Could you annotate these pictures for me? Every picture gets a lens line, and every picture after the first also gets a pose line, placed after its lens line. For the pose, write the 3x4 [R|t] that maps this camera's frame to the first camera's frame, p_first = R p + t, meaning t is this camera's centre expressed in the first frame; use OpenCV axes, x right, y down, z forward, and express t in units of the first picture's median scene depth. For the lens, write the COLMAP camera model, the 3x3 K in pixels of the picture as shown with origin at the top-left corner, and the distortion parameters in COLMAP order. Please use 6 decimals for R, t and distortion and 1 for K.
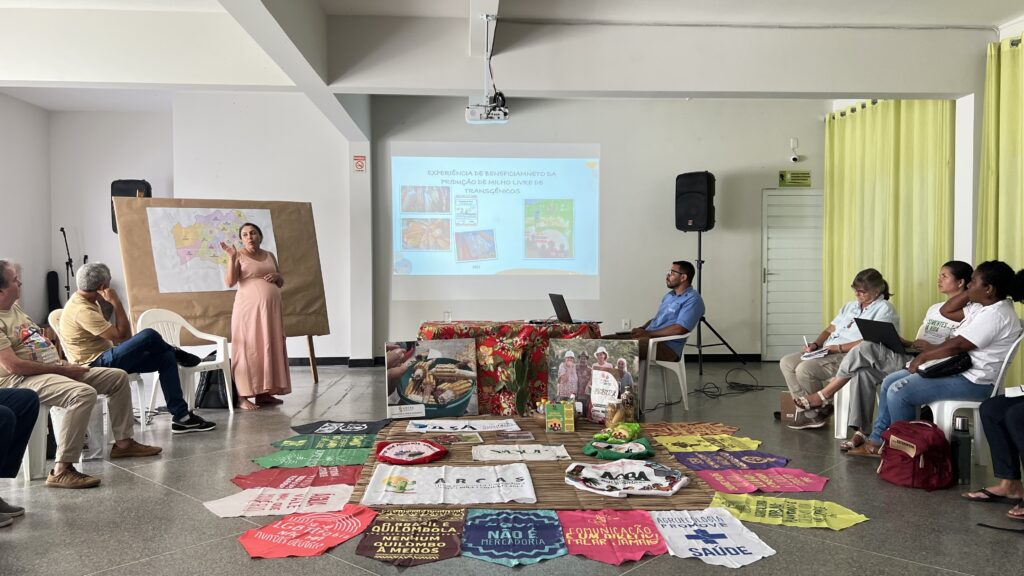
lens RADIAL K [[758.9, 0, 550.2], [0, 758.9, 255.2], [0, 0, 1]] dist [0.073972, -0.000071]
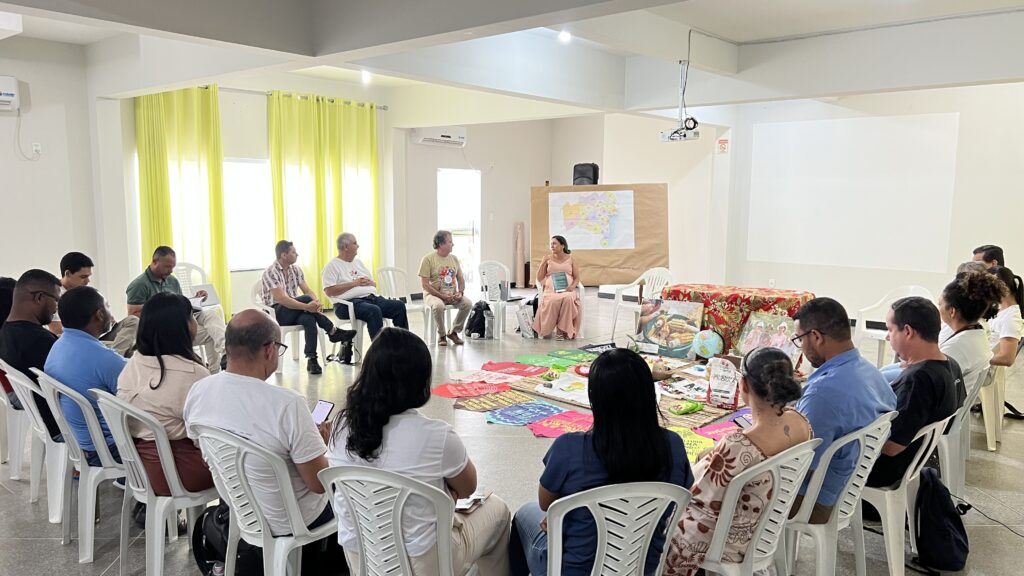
lens RADIAL K [[758.9, 0, 513.7], [0, 758.9, 294.5], [0, 0, 1]] dist [0.073972, -0.000071]
pose [[0.689950, 0.109778, -0.715484, 0.590898], [-0.010860, 0.989892, 0.141408, -0.082241], [0.723775, -0.089794, 0.684168, -0.115161]]
